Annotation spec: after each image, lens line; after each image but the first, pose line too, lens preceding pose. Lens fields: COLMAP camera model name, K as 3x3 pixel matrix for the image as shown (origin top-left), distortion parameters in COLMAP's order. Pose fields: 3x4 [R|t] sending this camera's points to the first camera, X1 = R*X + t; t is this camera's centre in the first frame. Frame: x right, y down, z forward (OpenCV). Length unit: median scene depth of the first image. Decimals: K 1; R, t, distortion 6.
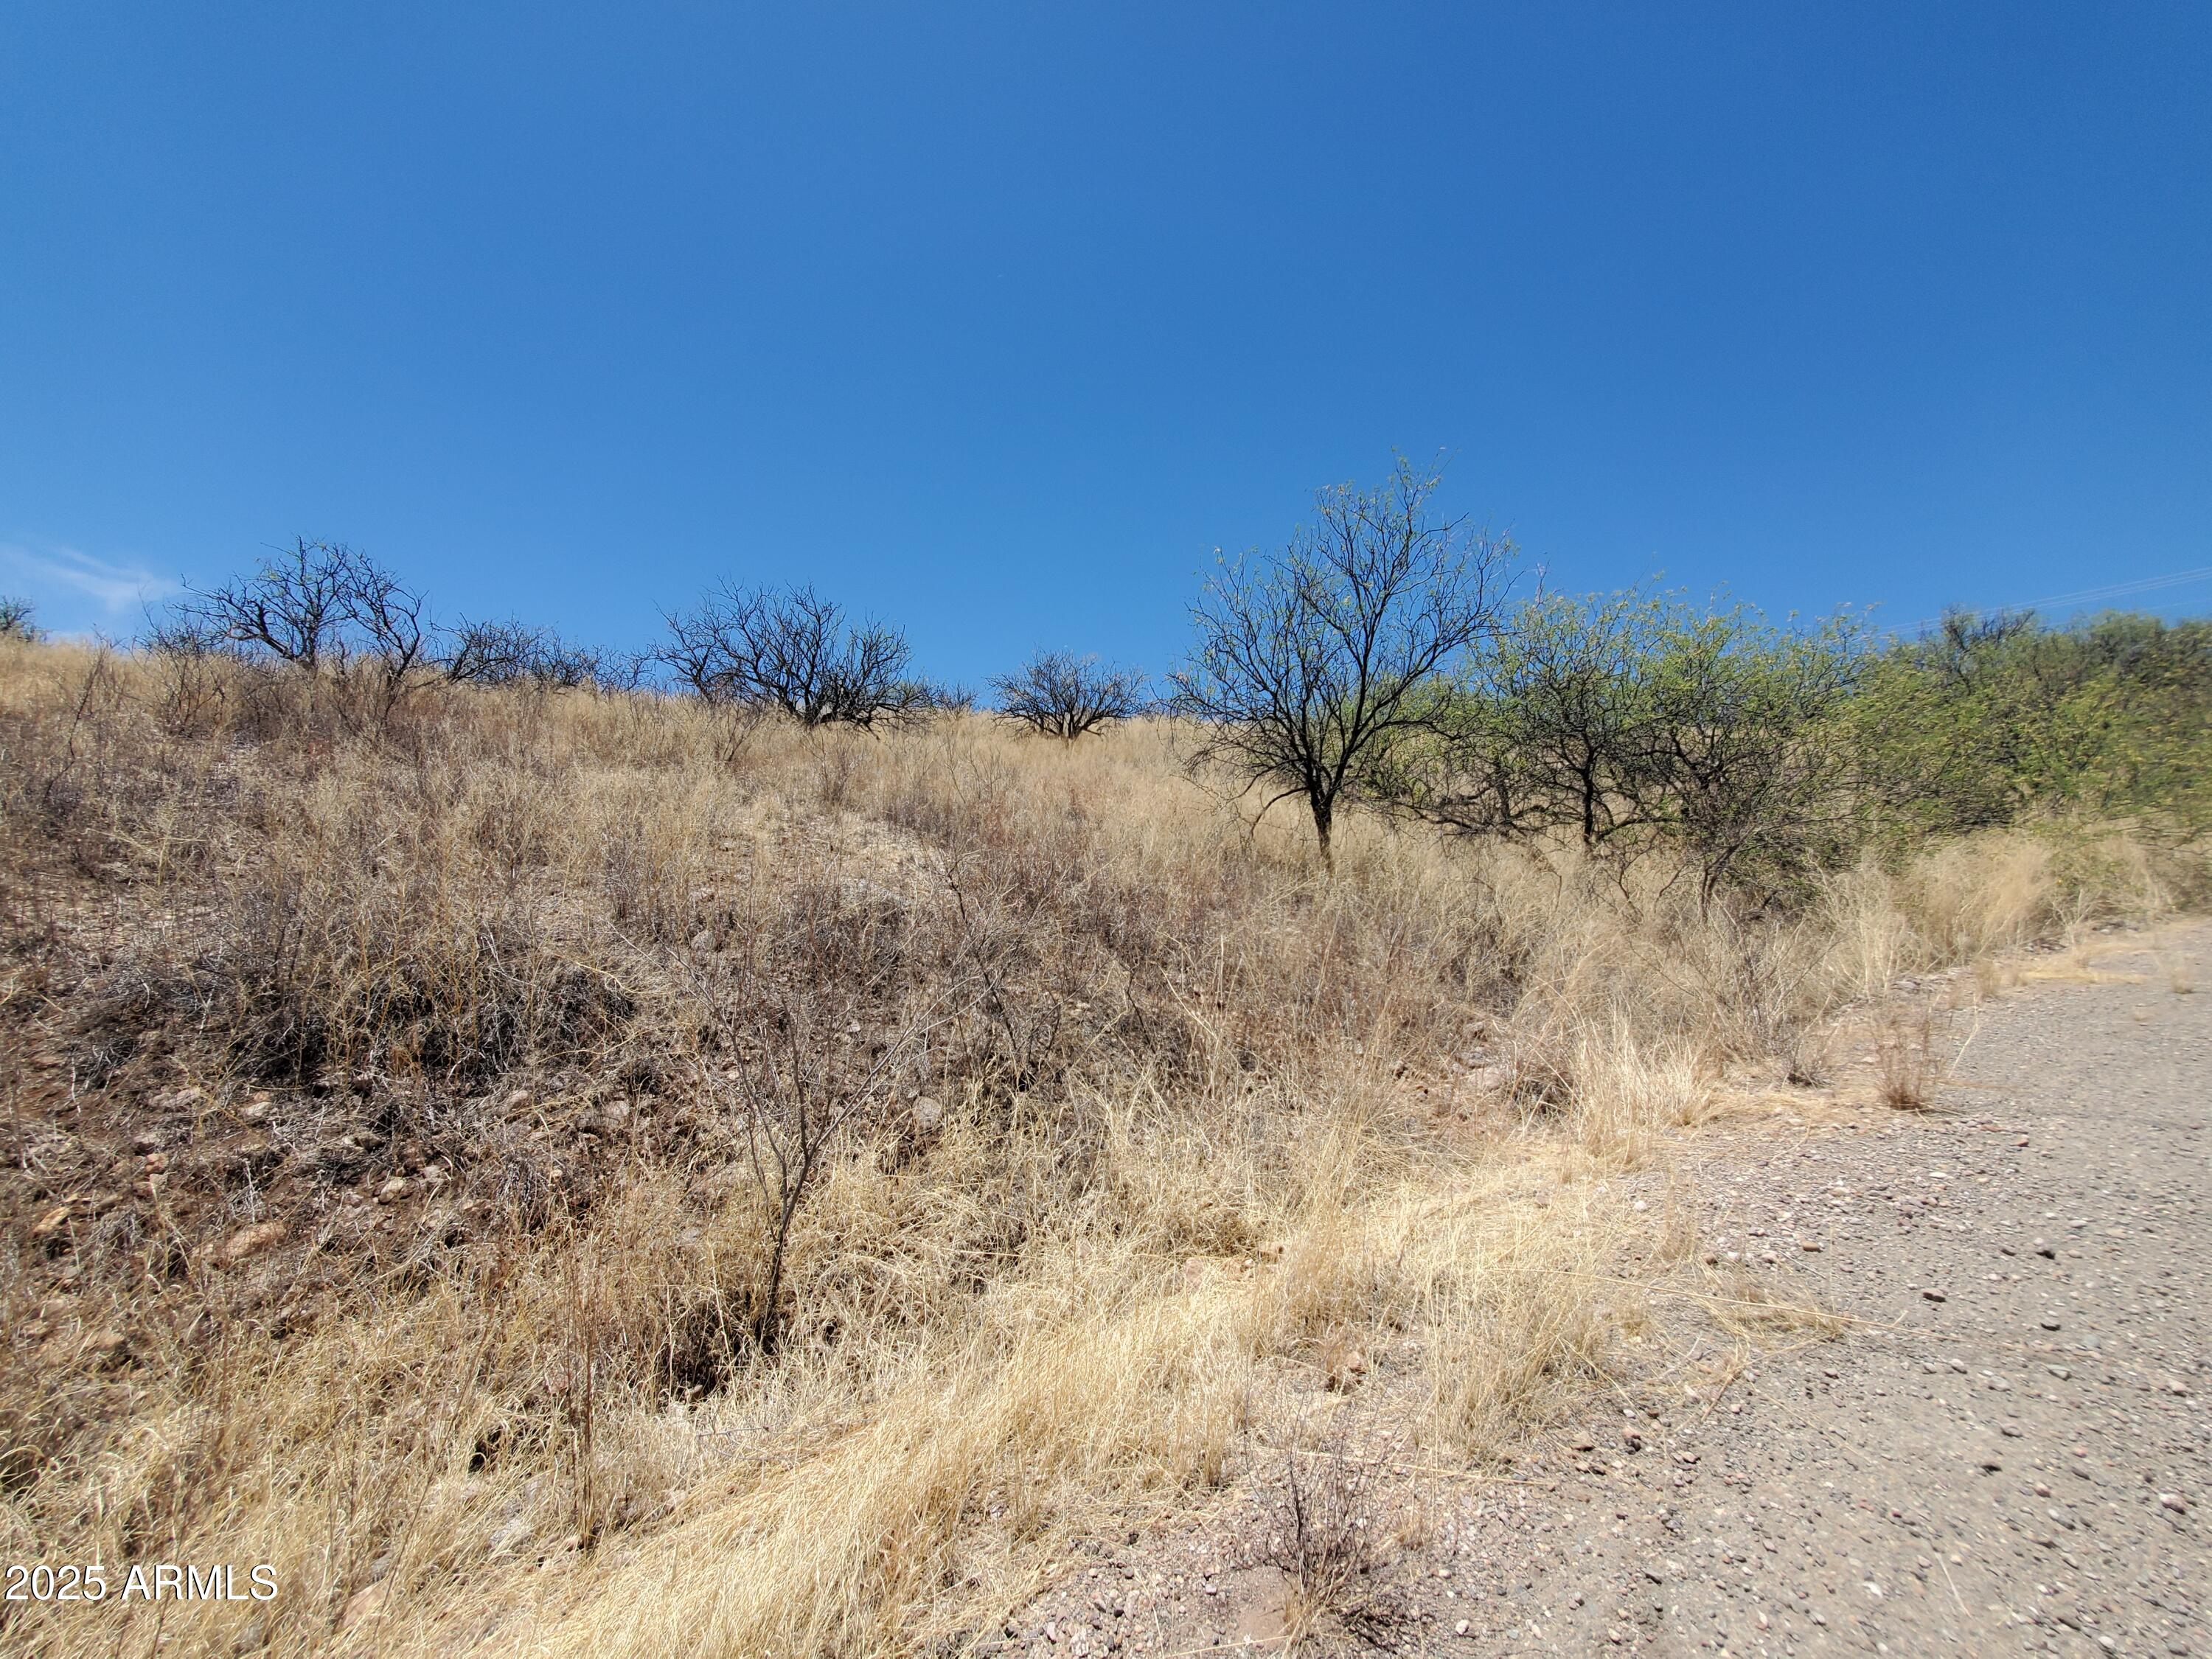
lens RADIAL K [[881.0, 0, 1098.0], [0, 881.0, 836.5], [0, 0, 1]] dist [0.002448, -0.000352]
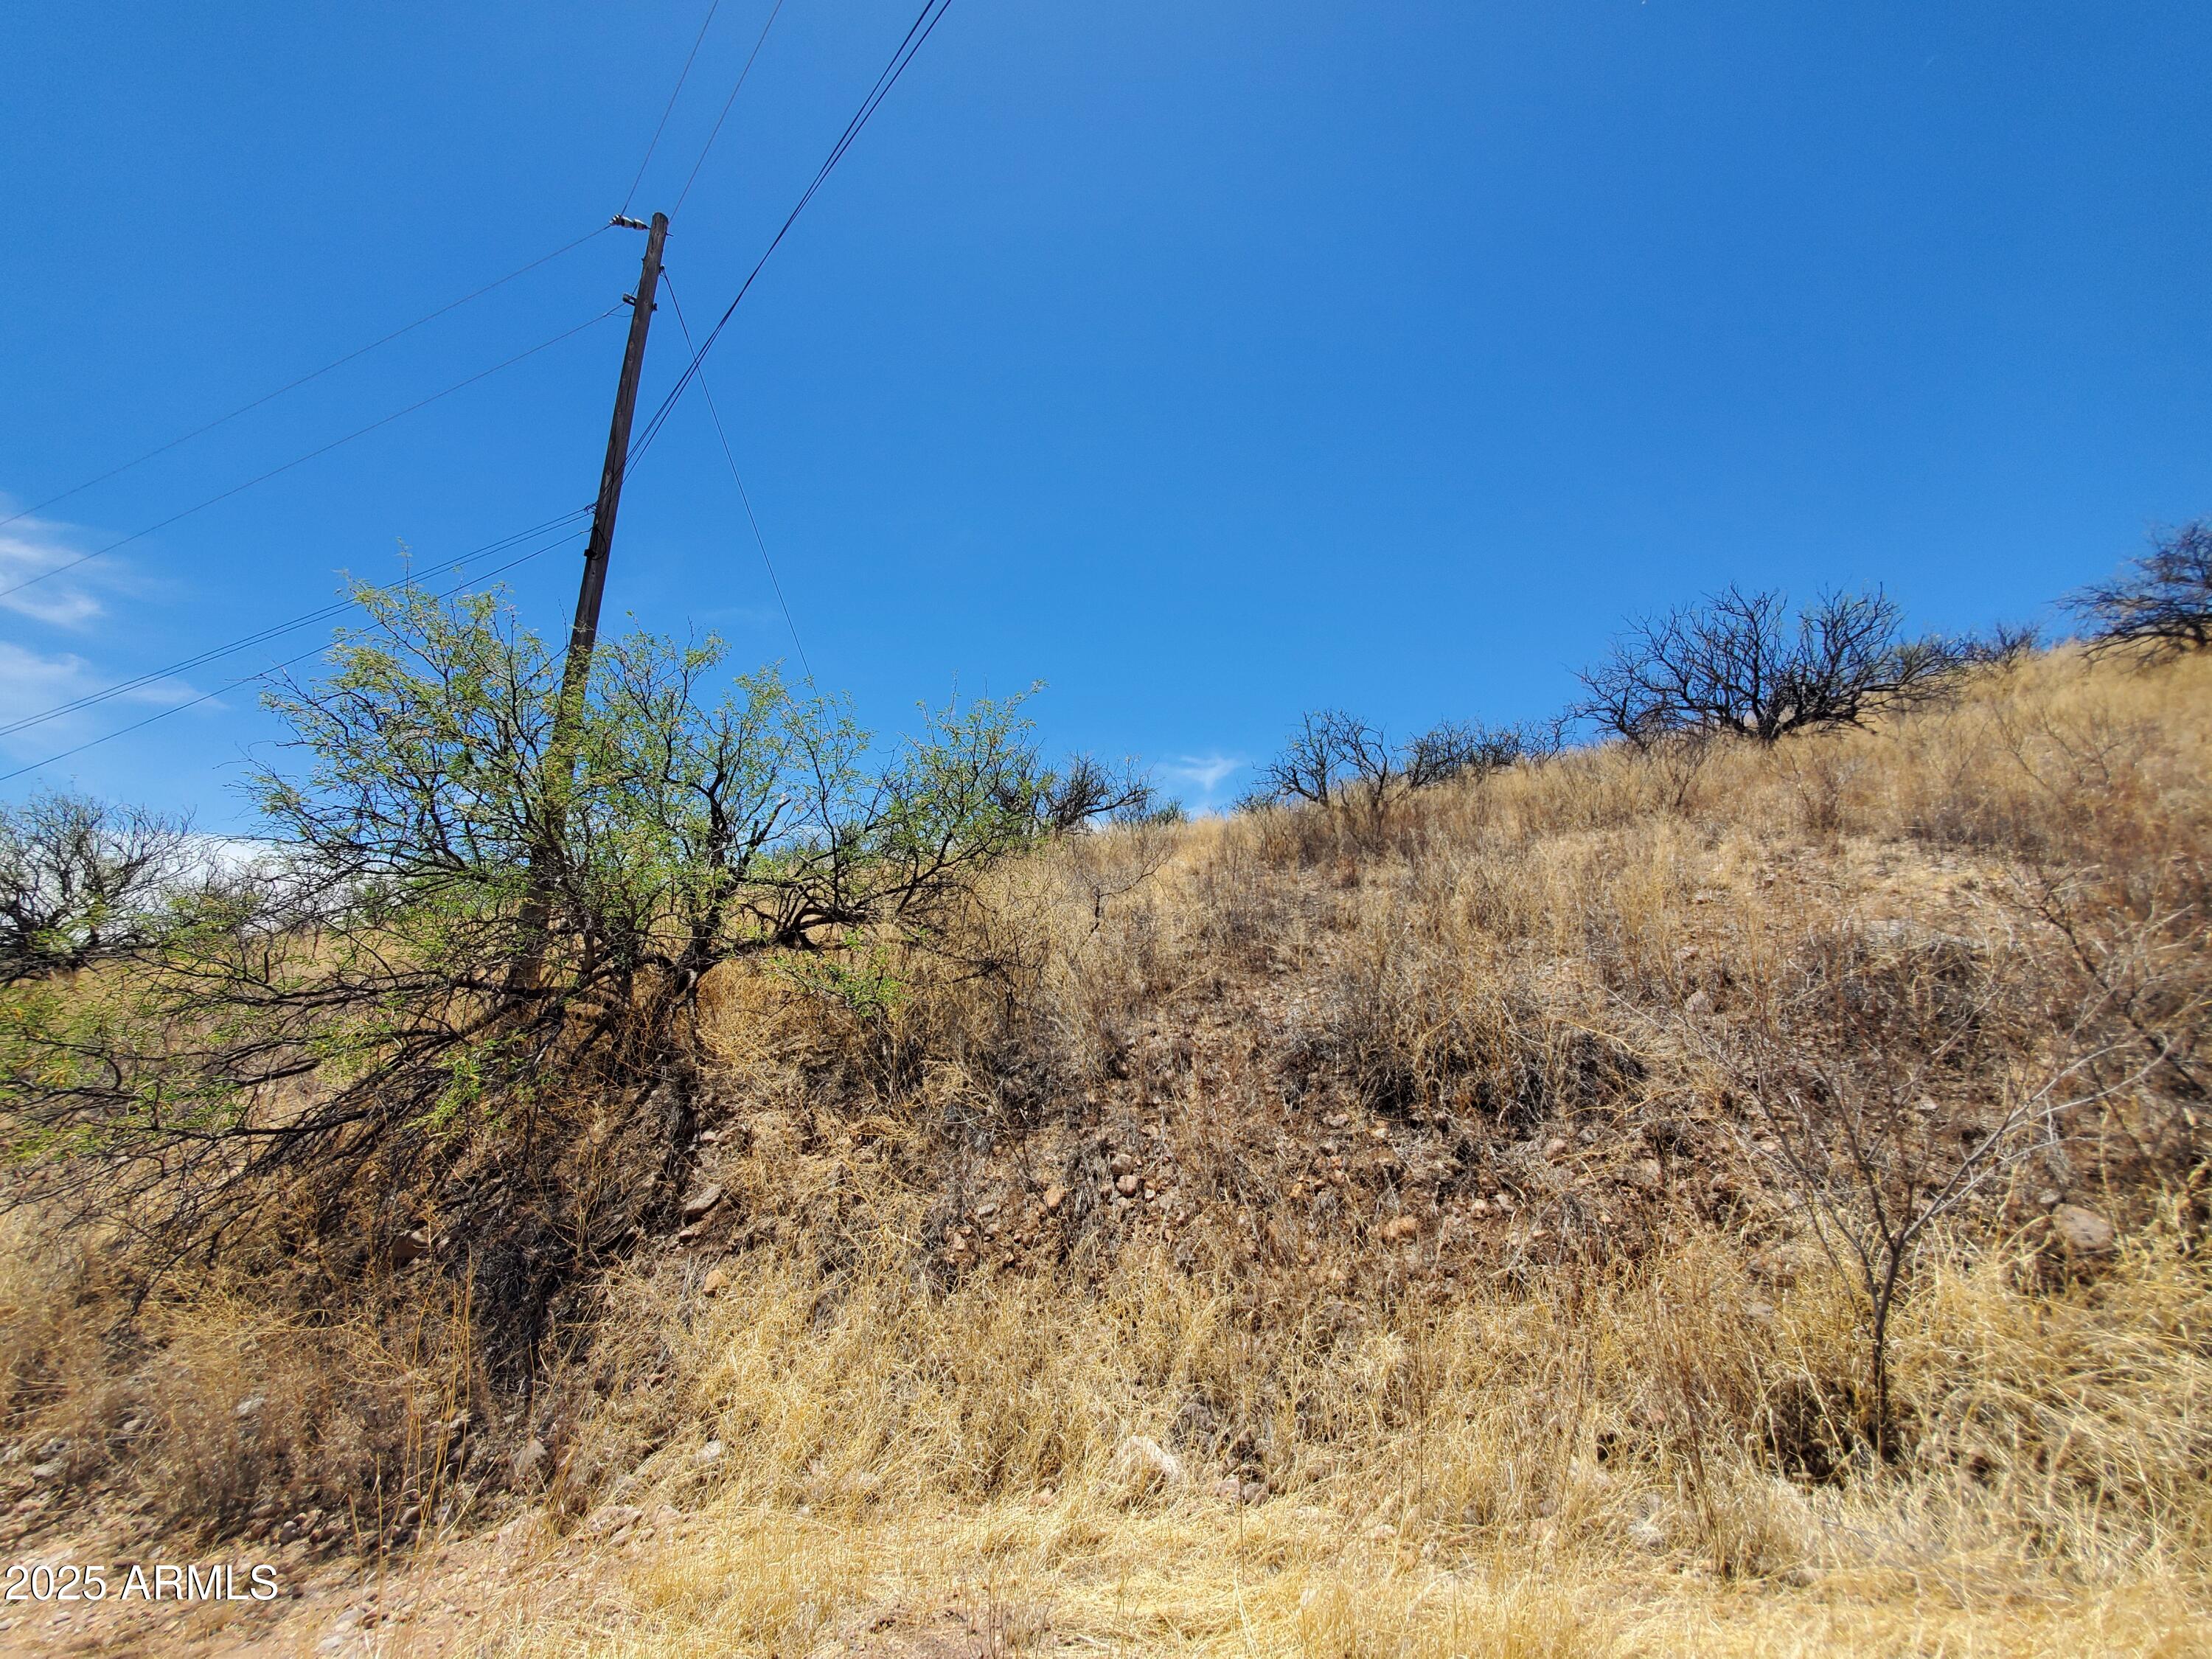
lens RADIAL K [[881.0, 0, 1098.0], [0, 881.0, 836.5], [0, 0, 1]] dist [0.002448, -0.000352]
pose [[0.543034, -0.179464, -0.820309, 0.029195], [0.124798, 0.983294, -0.132506, -0.019765], [0.830385, -0.030417, 0.556359, -0.110889]]
